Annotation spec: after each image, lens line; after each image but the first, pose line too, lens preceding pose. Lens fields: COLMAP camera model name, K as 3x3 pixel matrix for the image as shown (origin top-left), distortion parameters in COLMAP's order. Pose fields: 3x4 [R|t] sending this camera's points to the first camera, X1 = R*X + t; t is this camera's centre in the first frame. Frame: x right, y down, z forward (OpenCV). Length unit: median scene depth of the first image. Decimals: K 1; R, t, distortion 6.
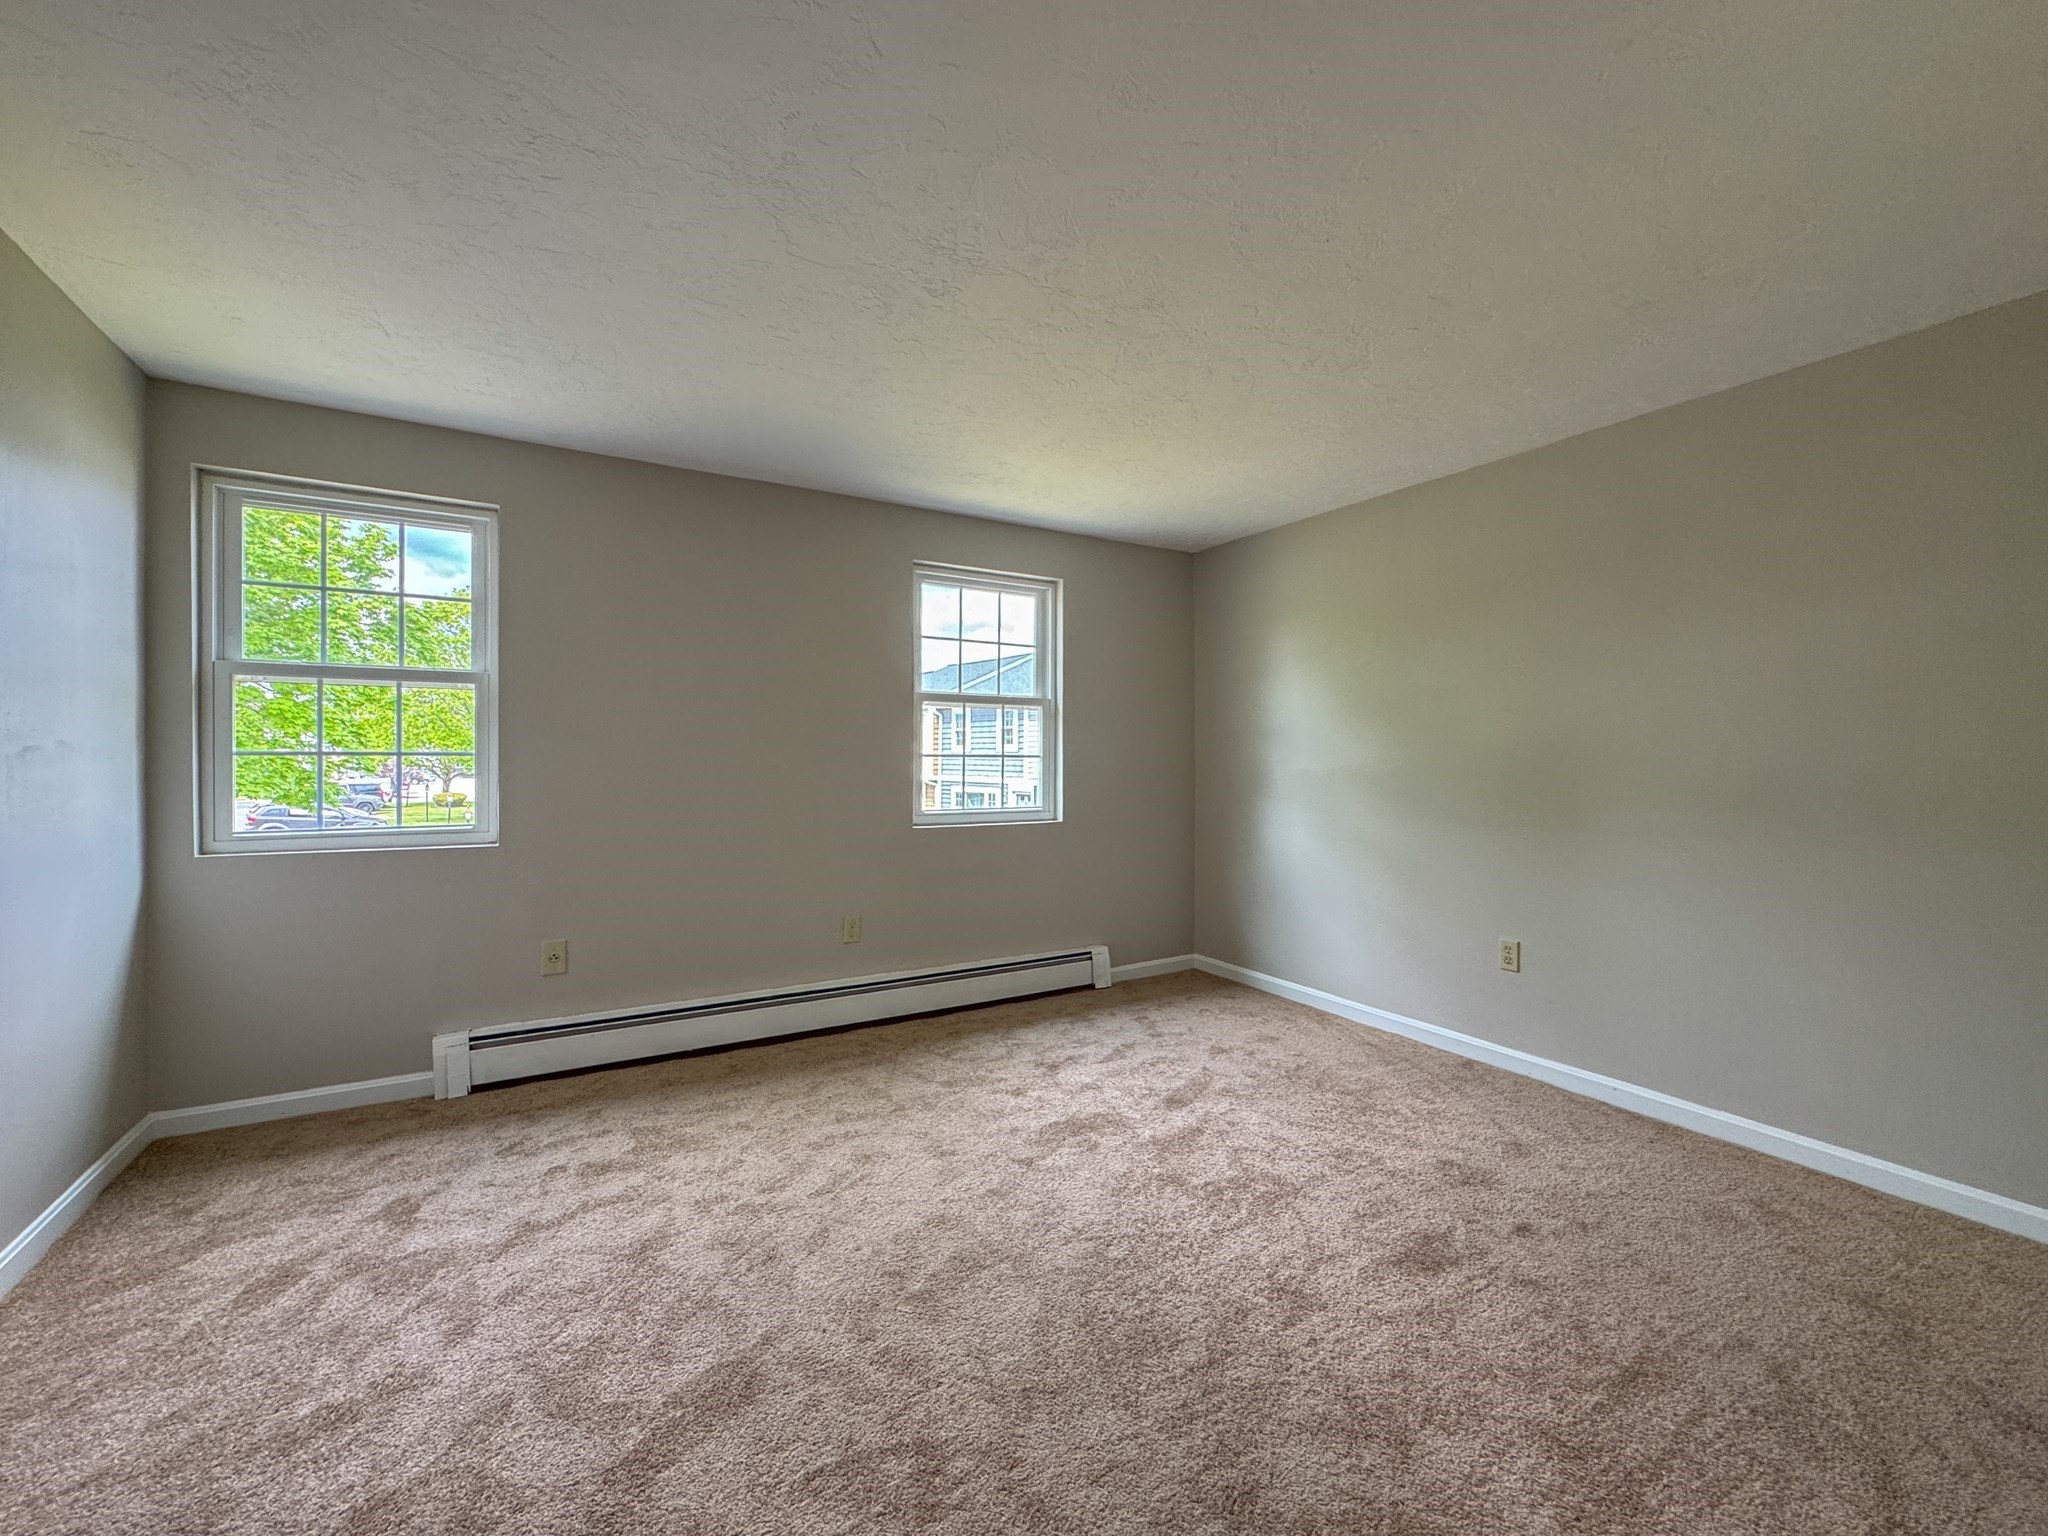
lens RADIAL K [[826.1, 0, 1016.7], [0, 826.1, 758.8], [0, 0, 1]] dist [-0.002025, 0.000714]
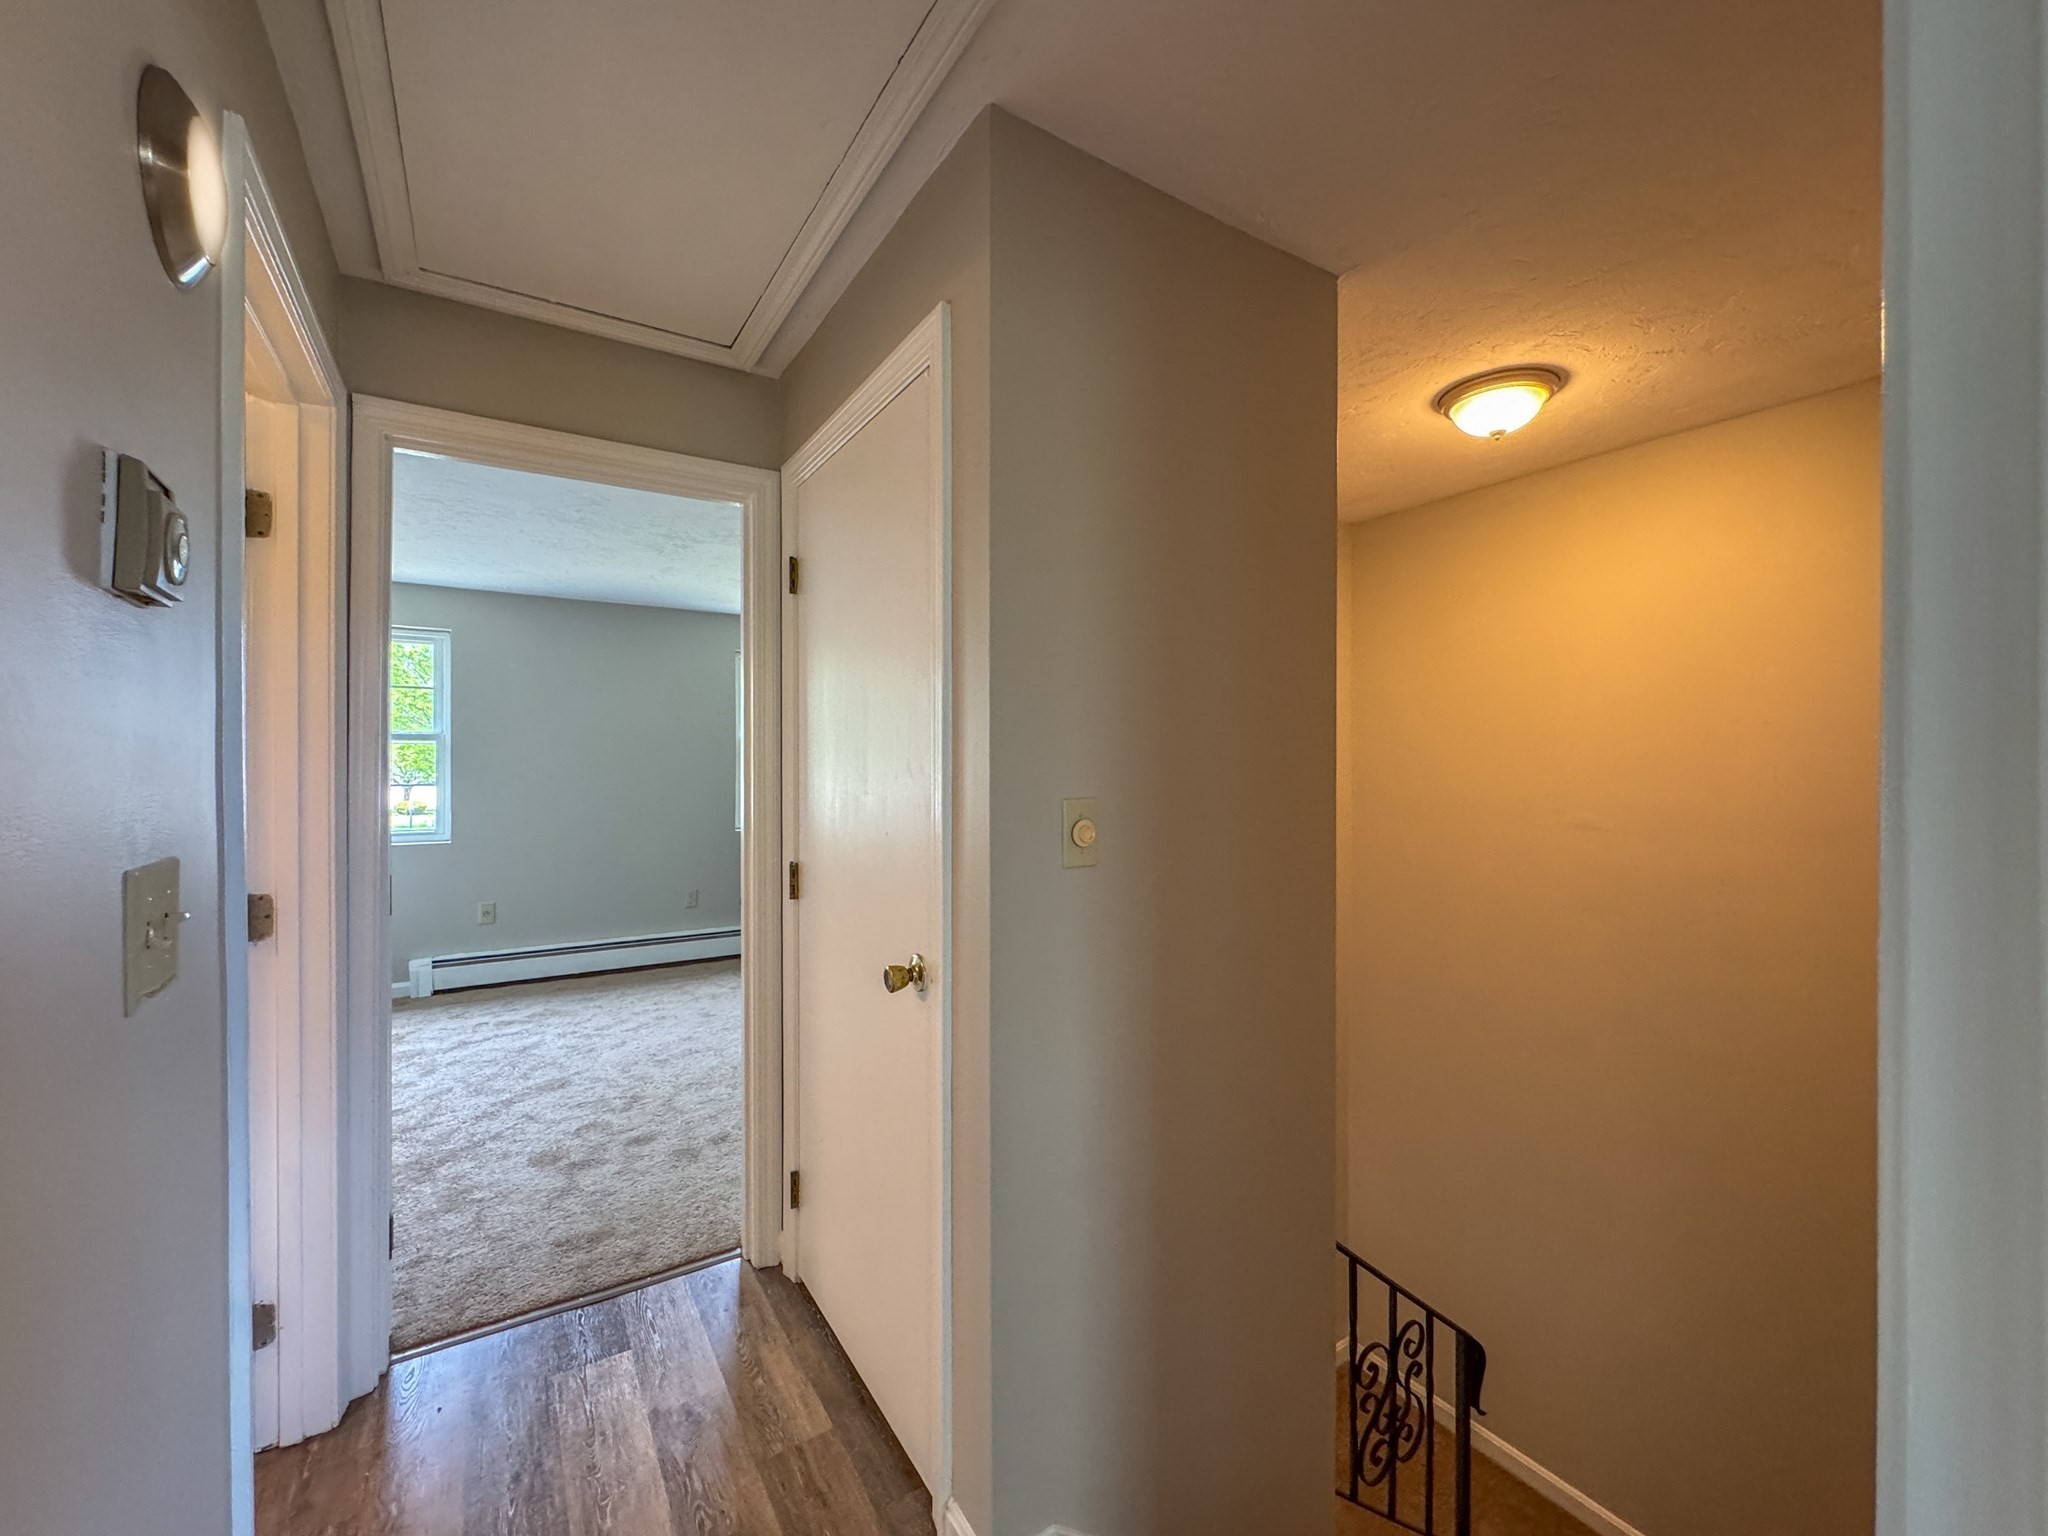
lens RADIAL K [[817.2, 0, 1013.4], [0, 817.2, 764.6], [0, 0, 1]] dist [0.000744, 0.000328]
pose [[0.999400, 0.000899, 0.034625, 0.425435], [-0.000866, 0.999999, -0.000973, -0.047765], [-0.034625, 0.000942, 0.999400, -0.649940]]
